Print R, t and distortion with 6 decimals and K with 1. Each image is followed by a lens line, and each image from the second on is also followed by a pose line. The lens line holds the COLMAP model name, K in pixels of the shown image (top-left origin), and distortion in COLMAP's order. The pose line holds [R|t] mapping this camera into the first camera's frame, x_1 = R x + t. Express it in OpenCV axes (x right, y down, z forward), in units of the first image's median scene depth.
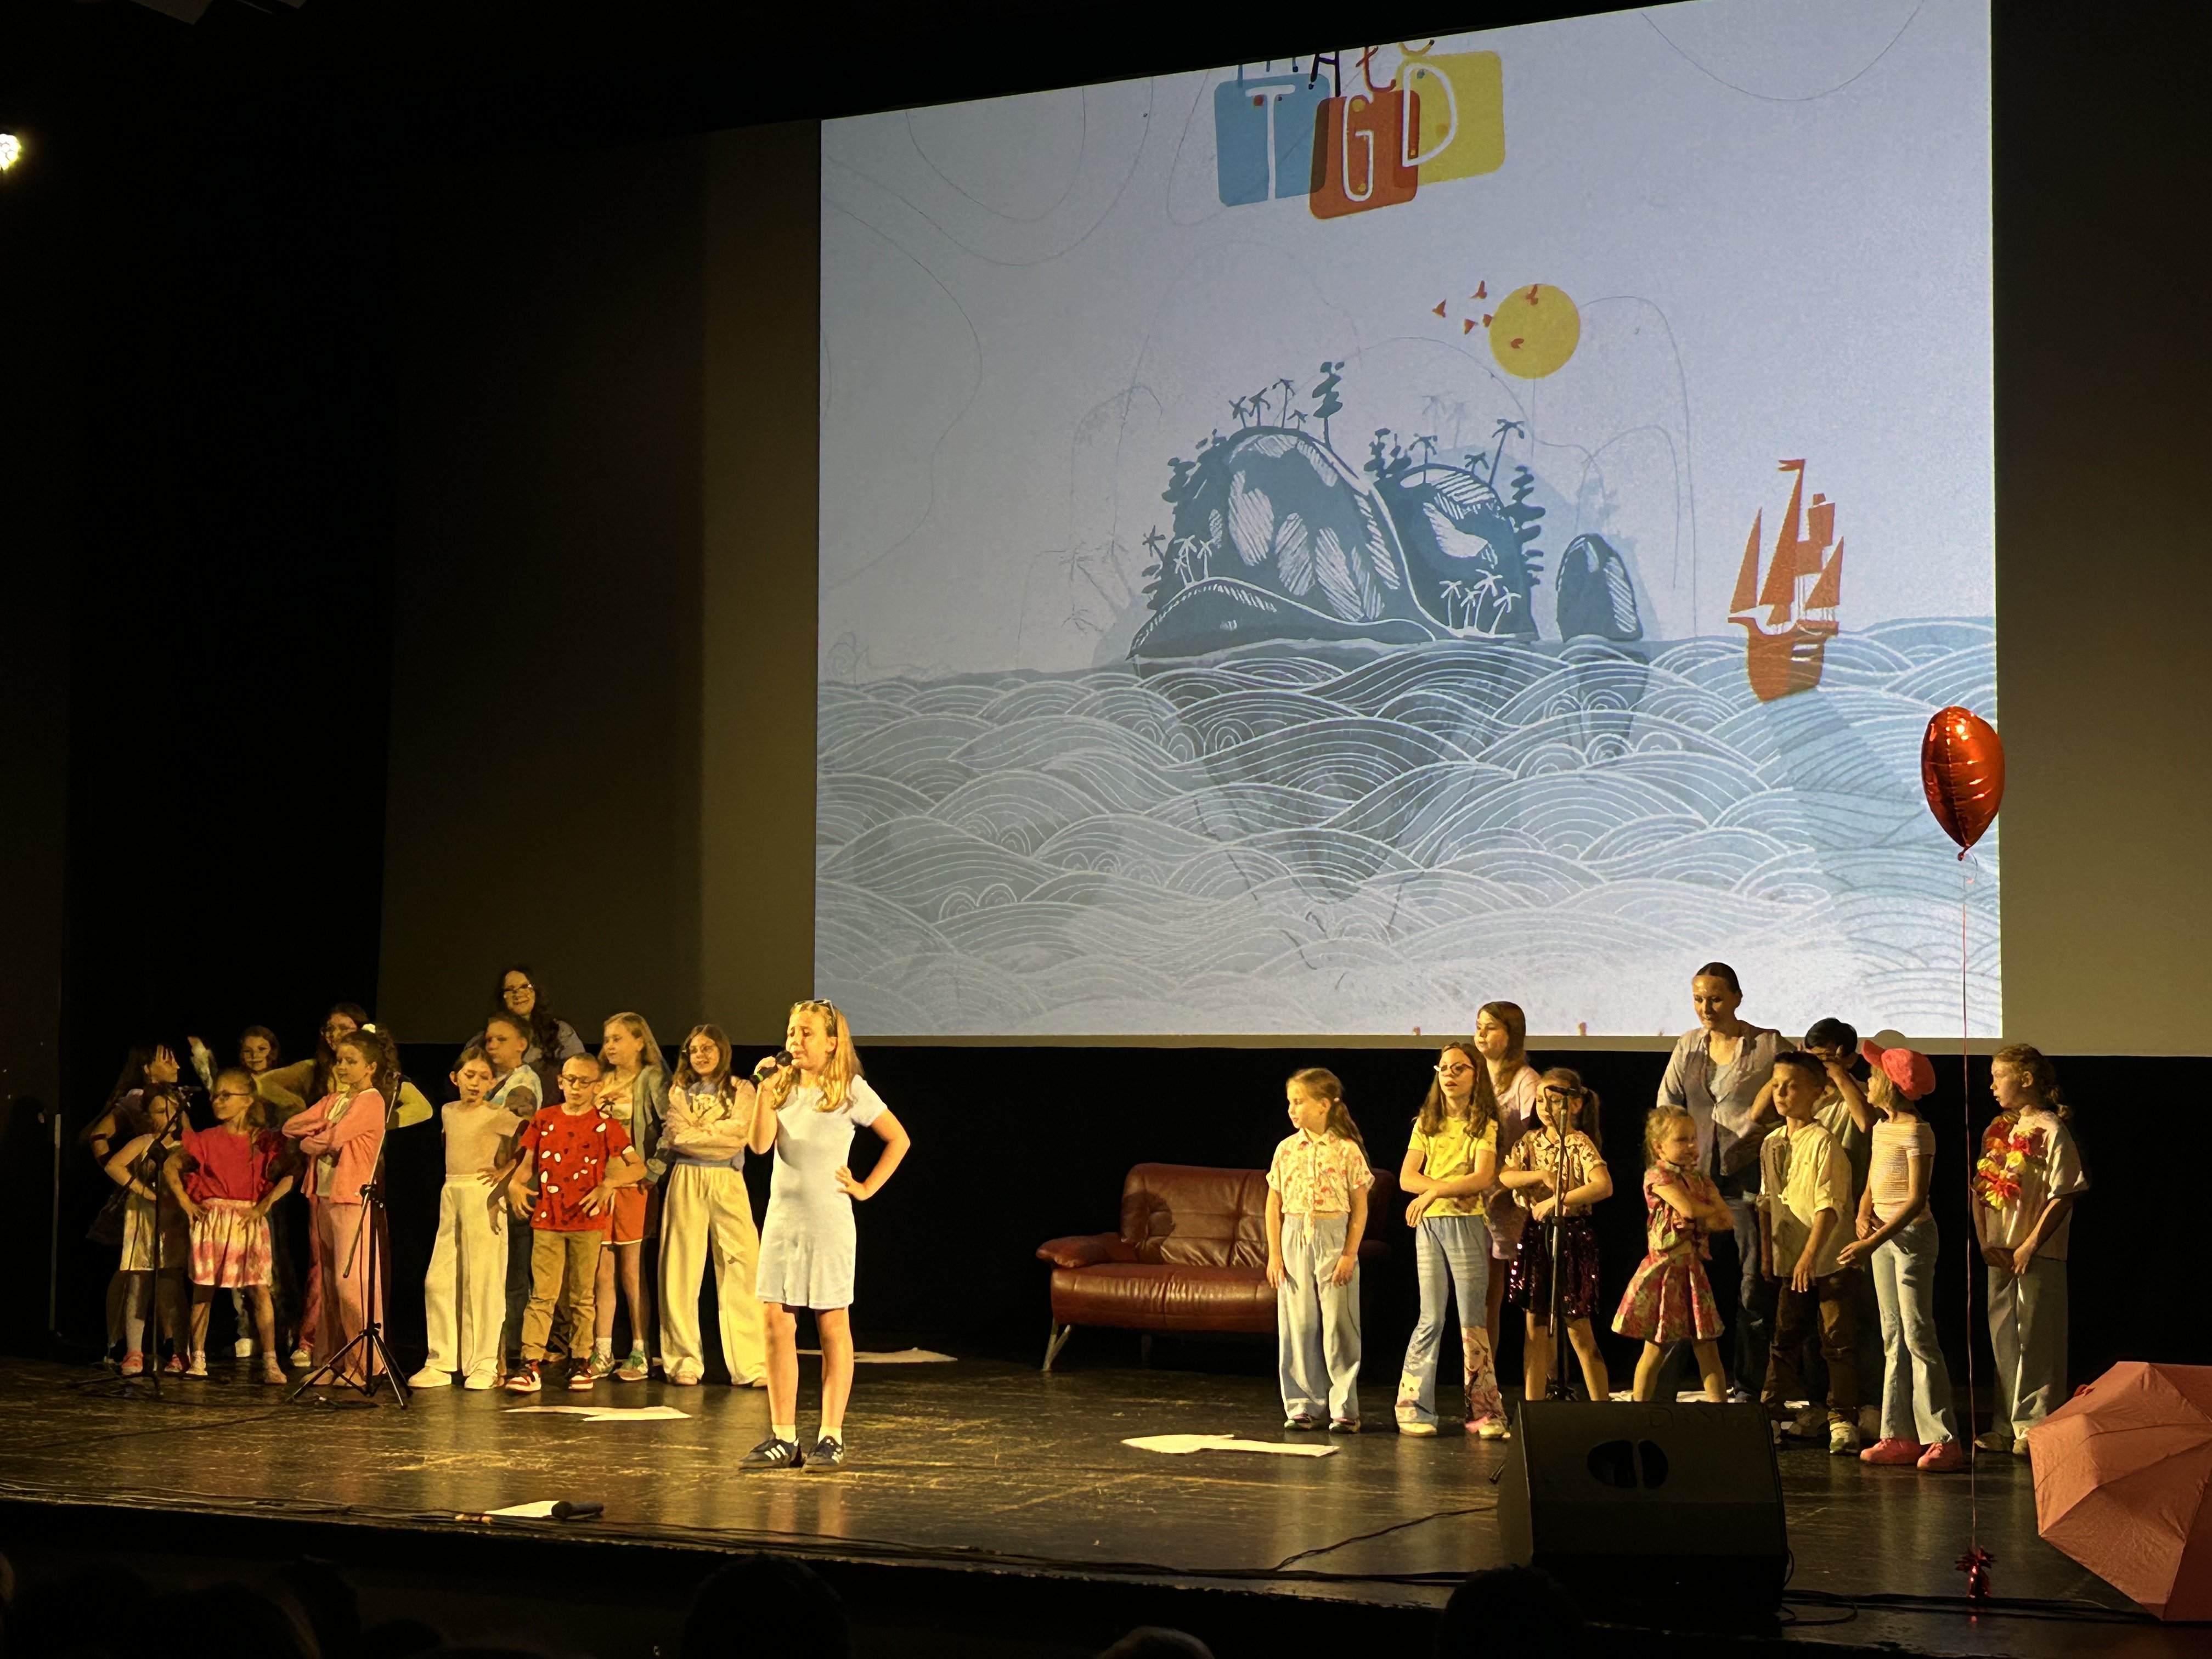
lens RADIAL K [[3504.1, 0, 1128.9], [0, 3504.1, 811.5], [0, 0, 1]] dist [0.157609, 0.000000]
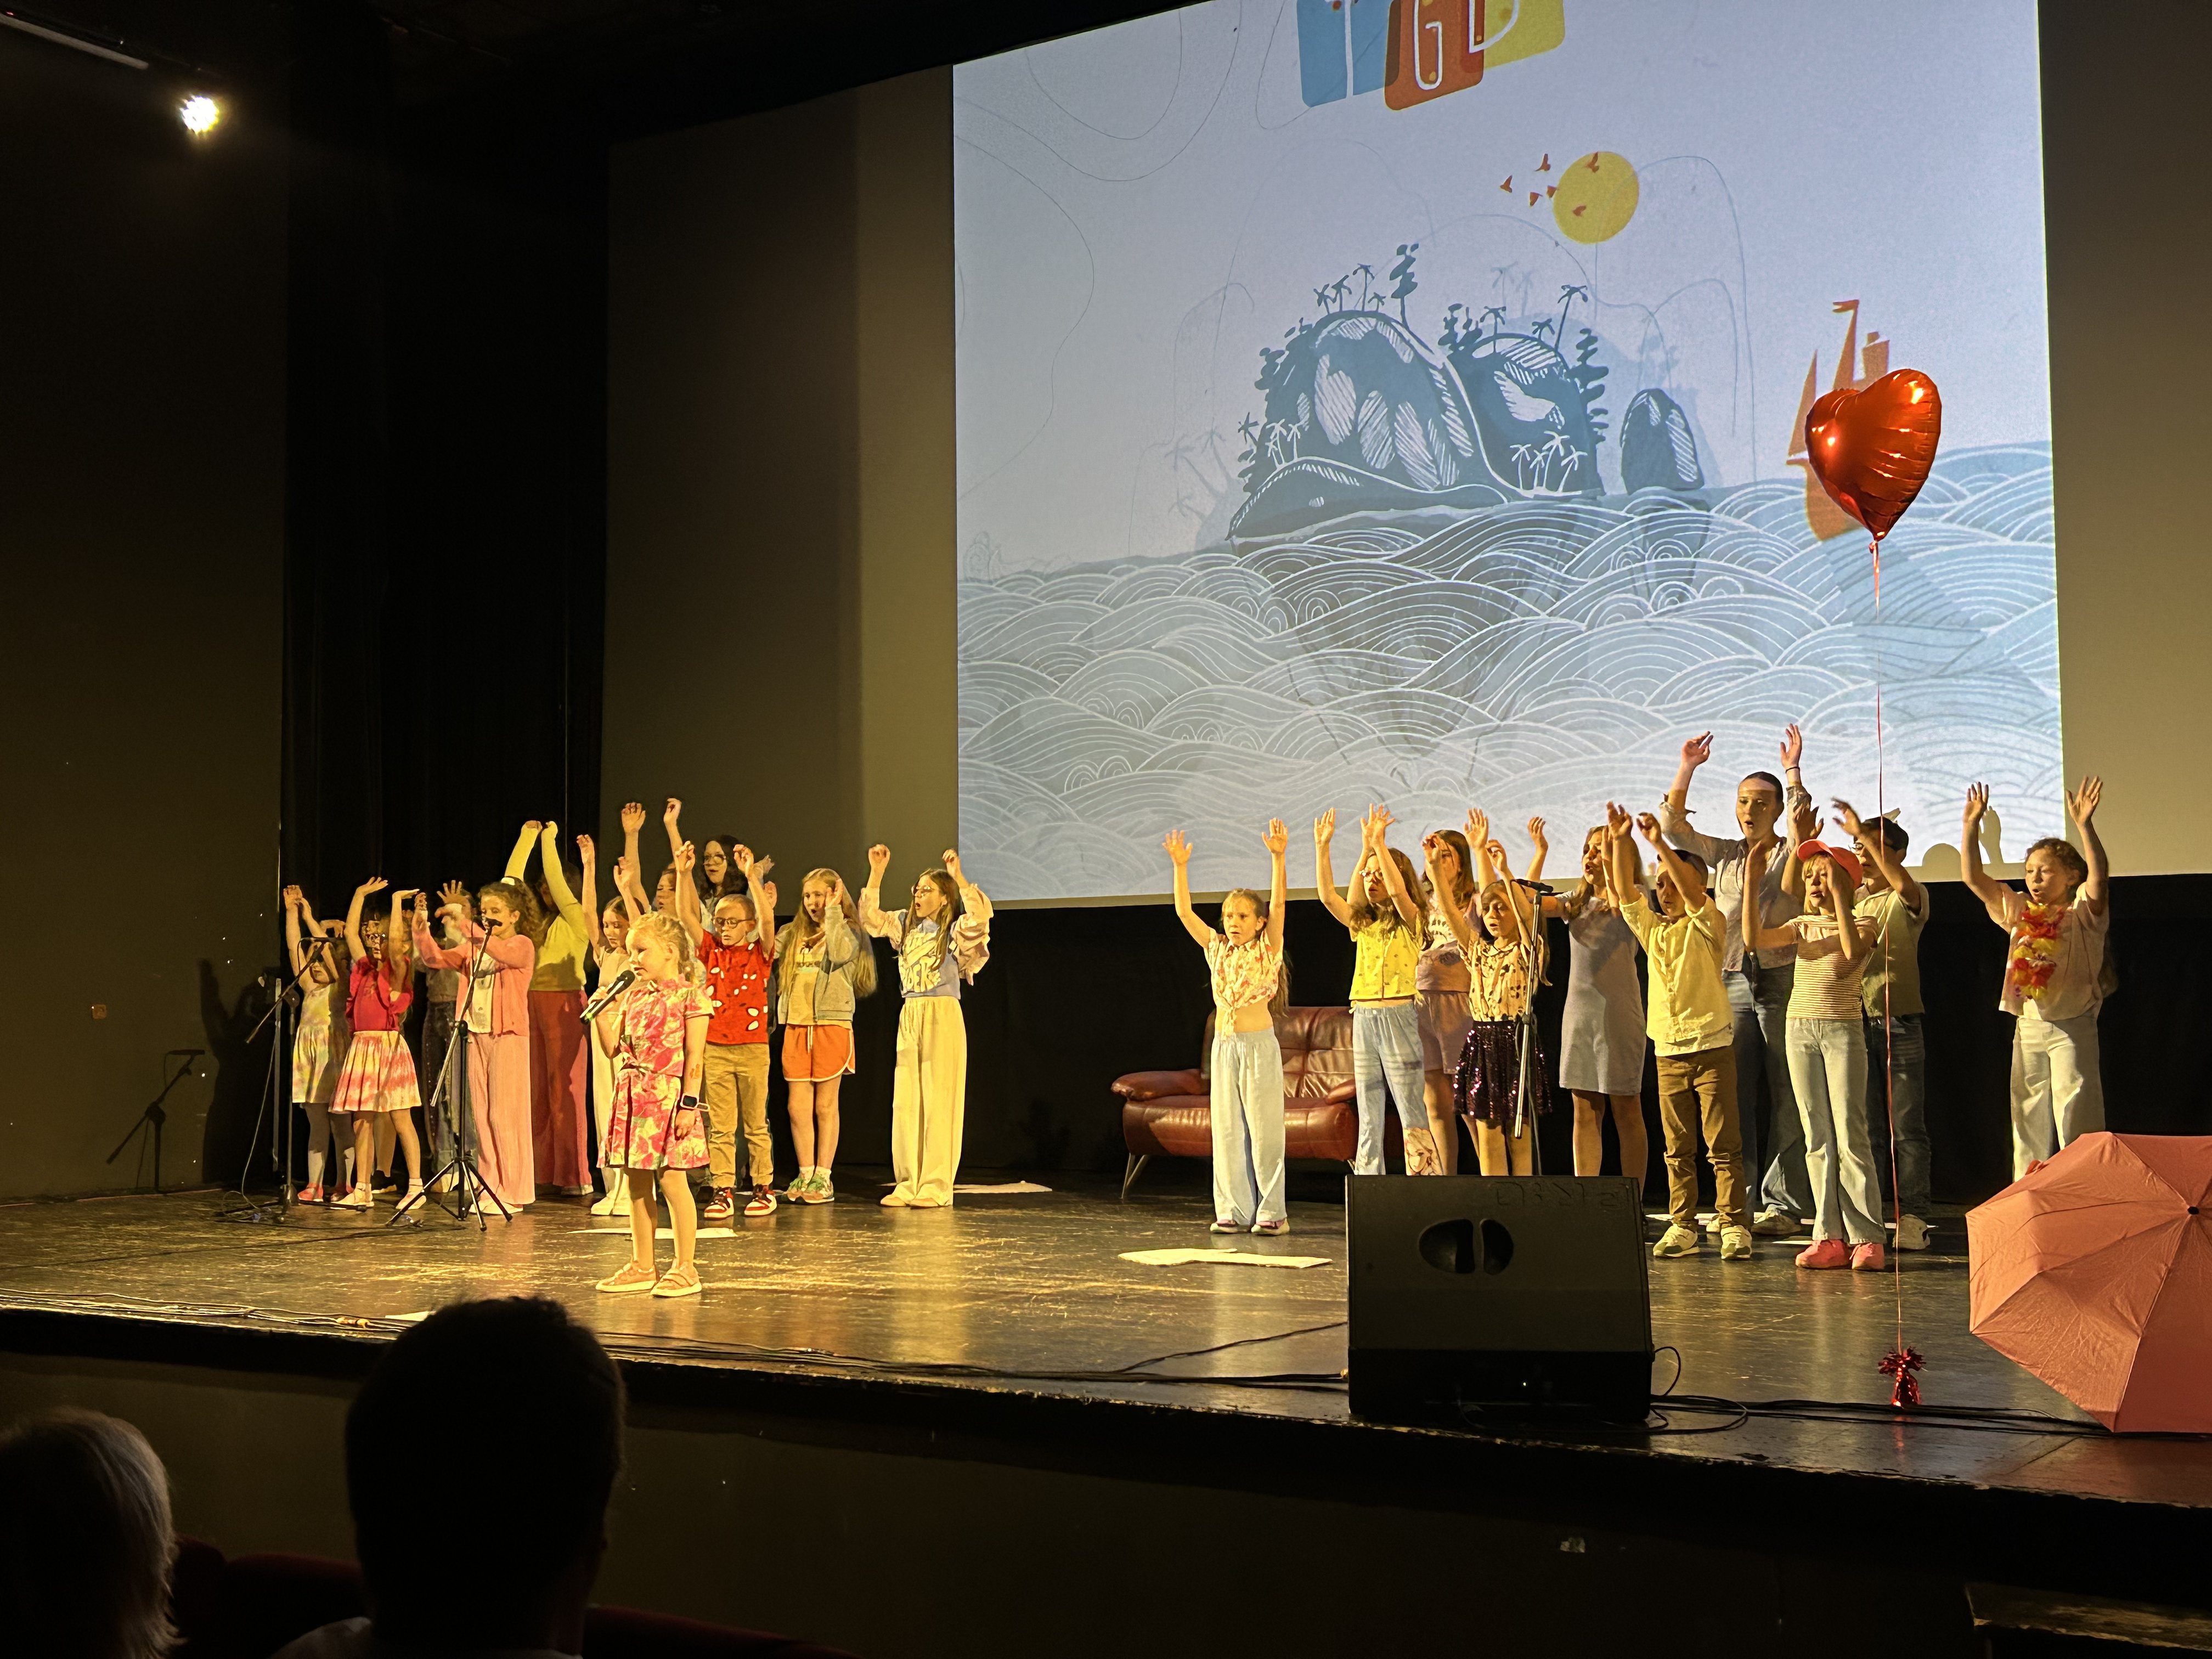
lens RADIAL K [[2700.9, 0, 1139.2], [0, 2700.9, 848.3], [0, 0, 1]] dist [0.085807, 0.000000]
pose [[0.989490, -0.025161, -0.142395, 0.090614], [0.026563, 0.999616, 0.007952, 0.044202], [0.142140, -0.011651, 0.989778, 0.186061]]
